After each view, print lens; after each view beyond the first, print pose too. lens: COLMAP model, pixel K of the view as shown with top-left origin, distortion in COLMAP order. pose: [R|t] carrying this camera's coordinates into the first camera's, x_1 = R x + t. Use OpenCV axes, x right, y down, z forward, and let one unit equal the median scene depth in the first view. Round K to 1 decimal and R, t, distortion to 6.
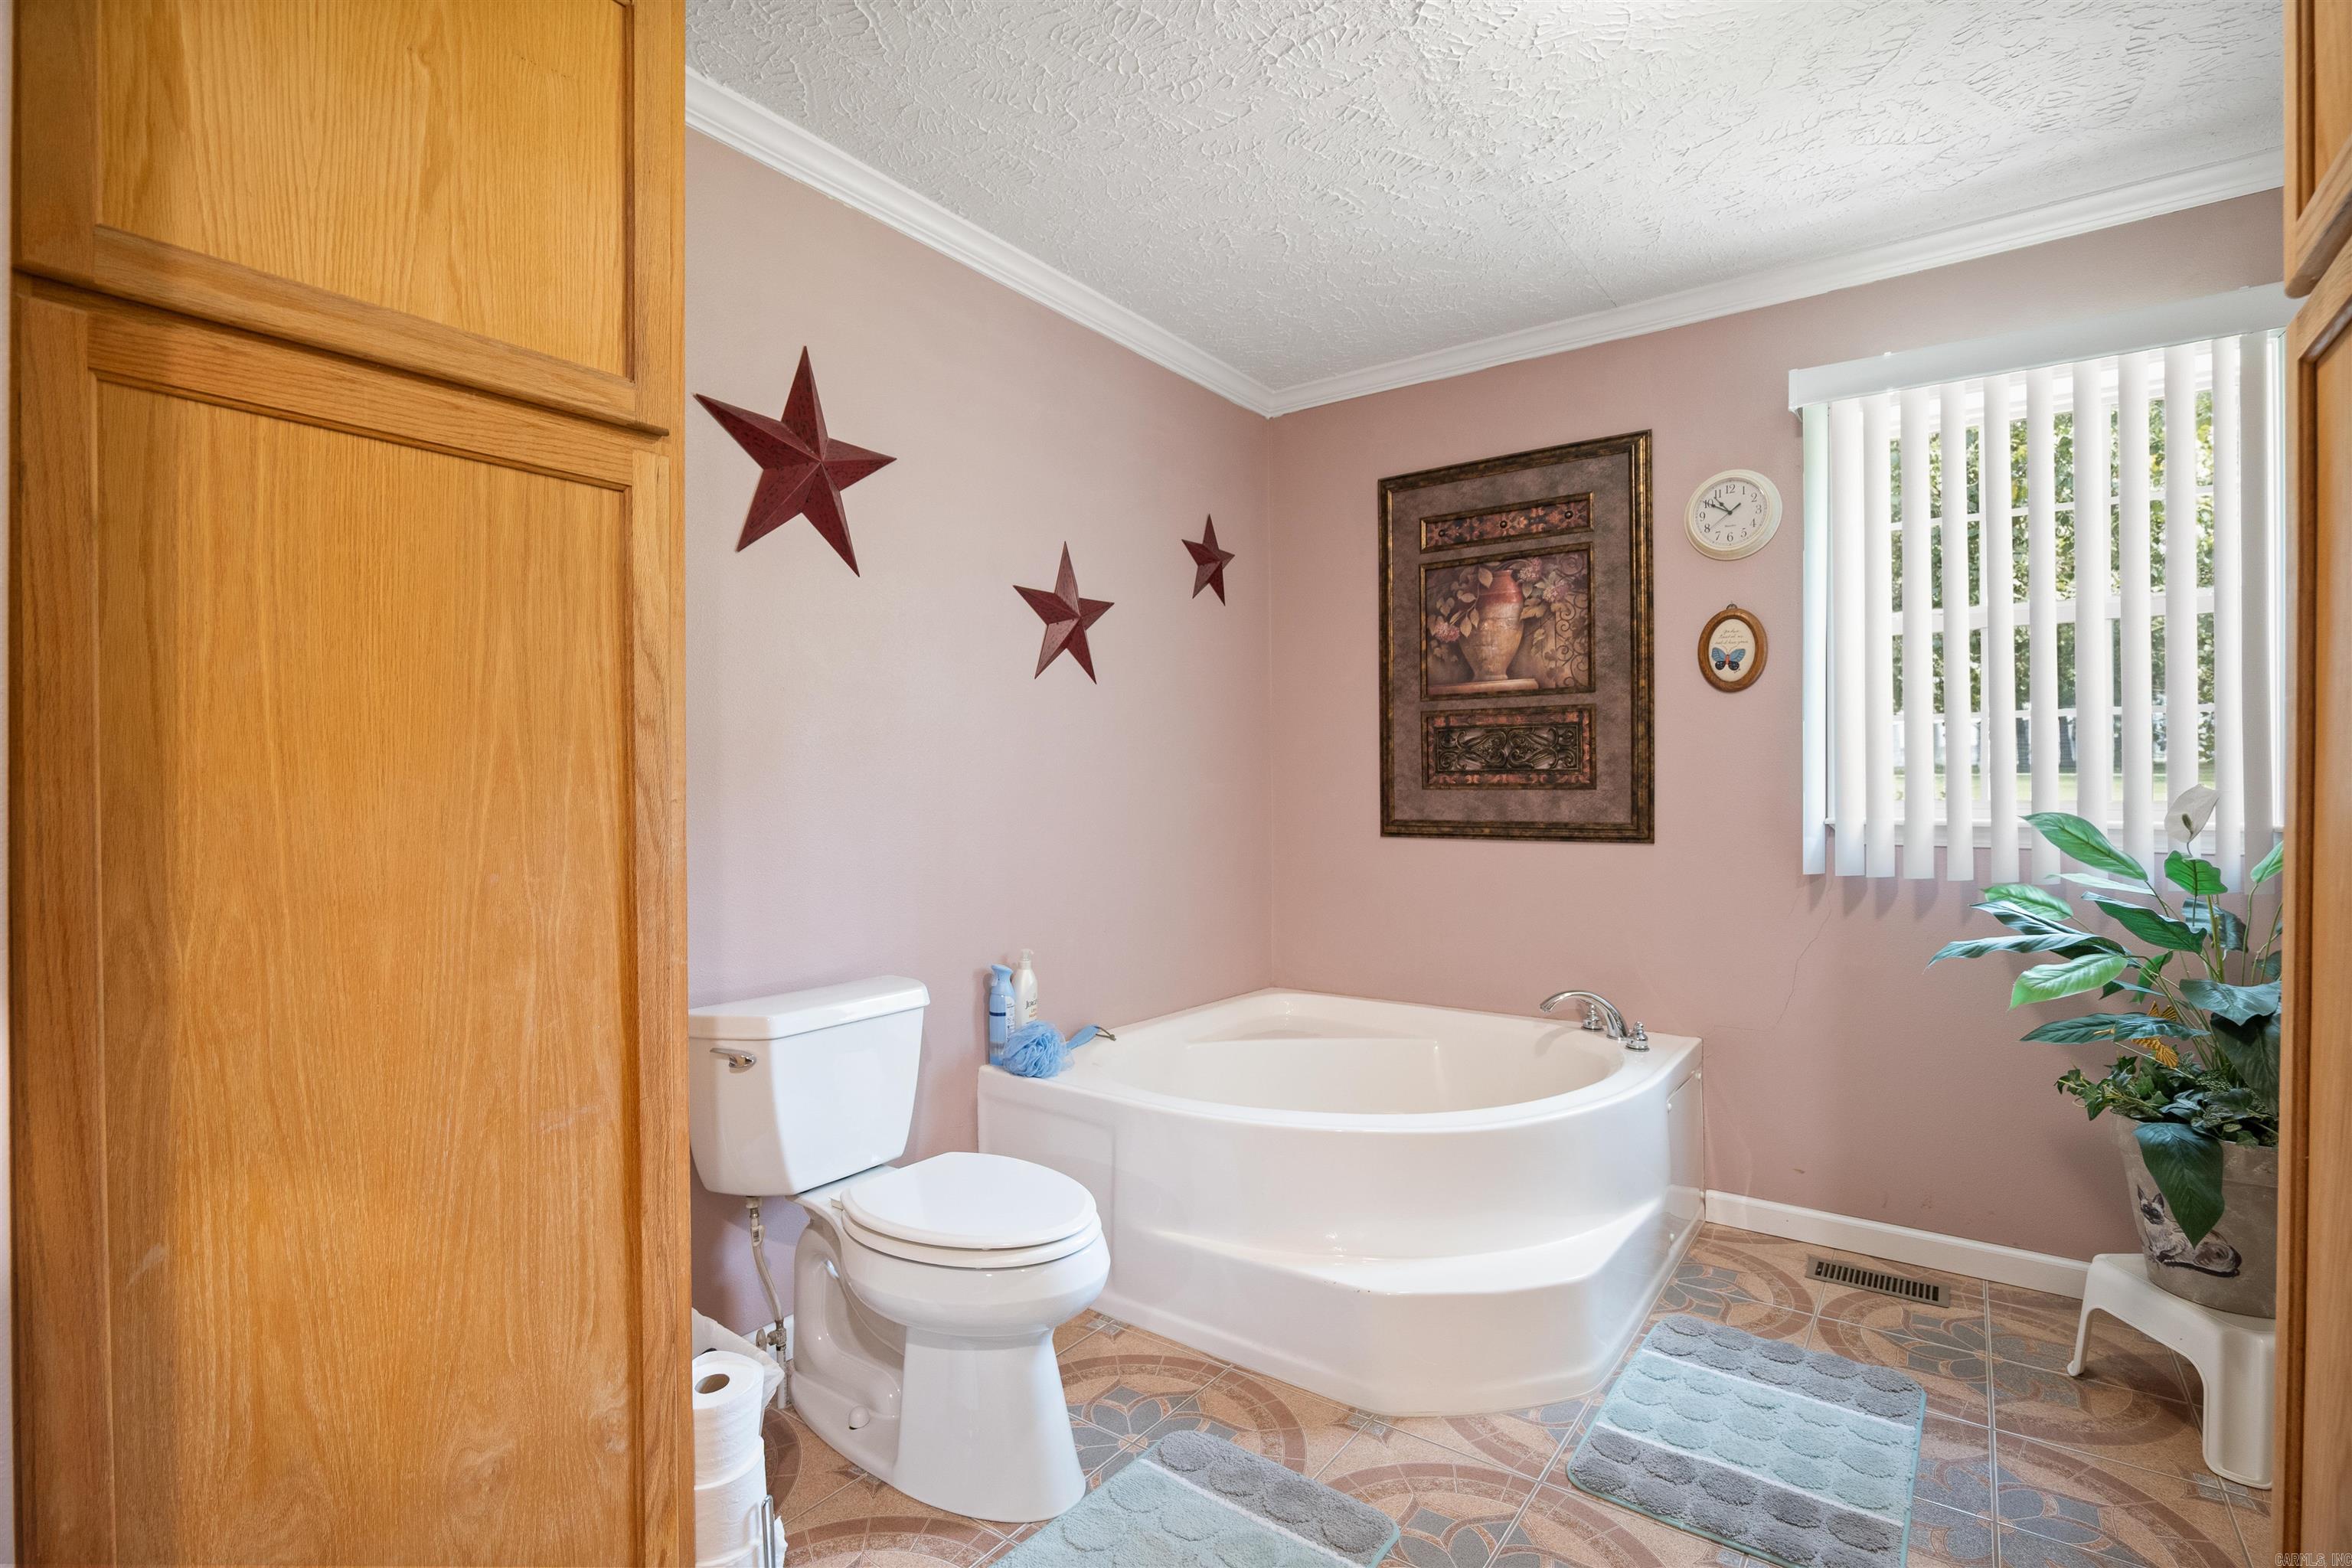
lens RADIAL K [[1102.4, 0, 1167.2], [0, 1102.4, 791.8], [0, 0, 1]] dist [-0.017218, 0.001260]
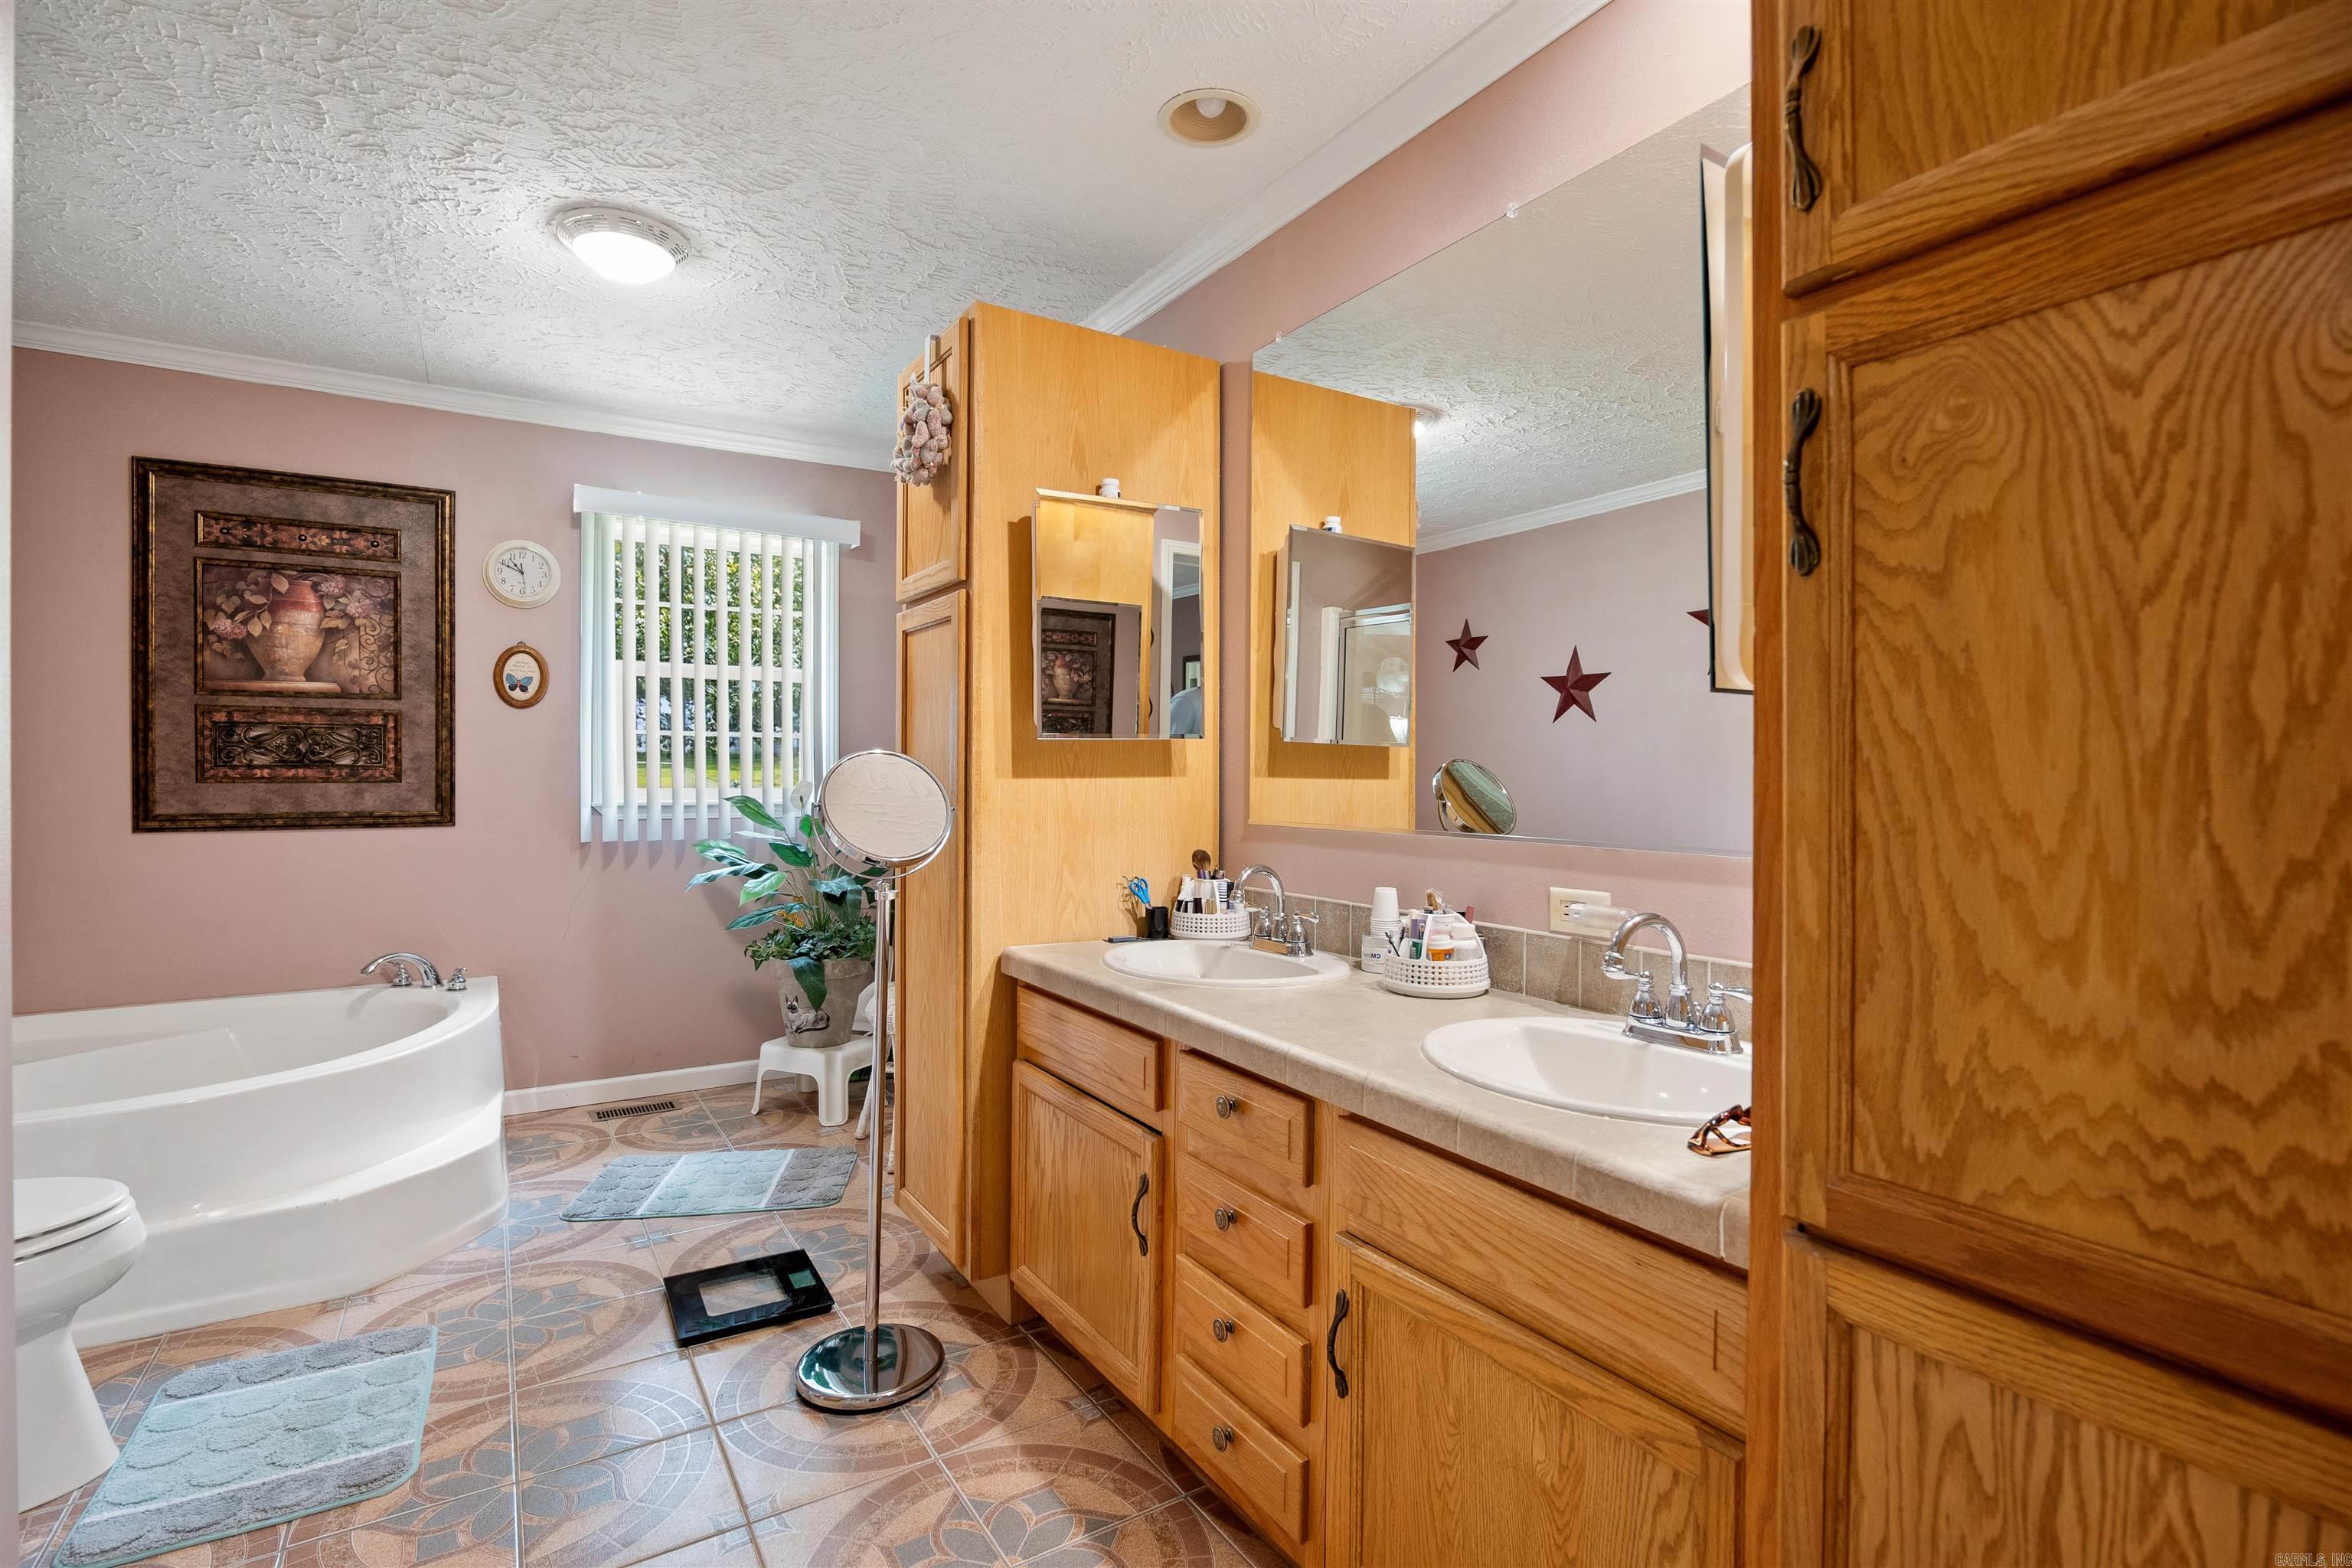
lens RADIAL K [[1102.4, 0, 1167.2], [0, 1102.4, 791.8], [0, 0, 1]] dist [-0.017218, 0.001260]
pose [[0.375671, -0.012694, 0.926666, -0.388511], [0.002900, 0.999917, 0.012522, -0.004584], [-0.926748, -0.002016, 0.375677, -0.200768]]
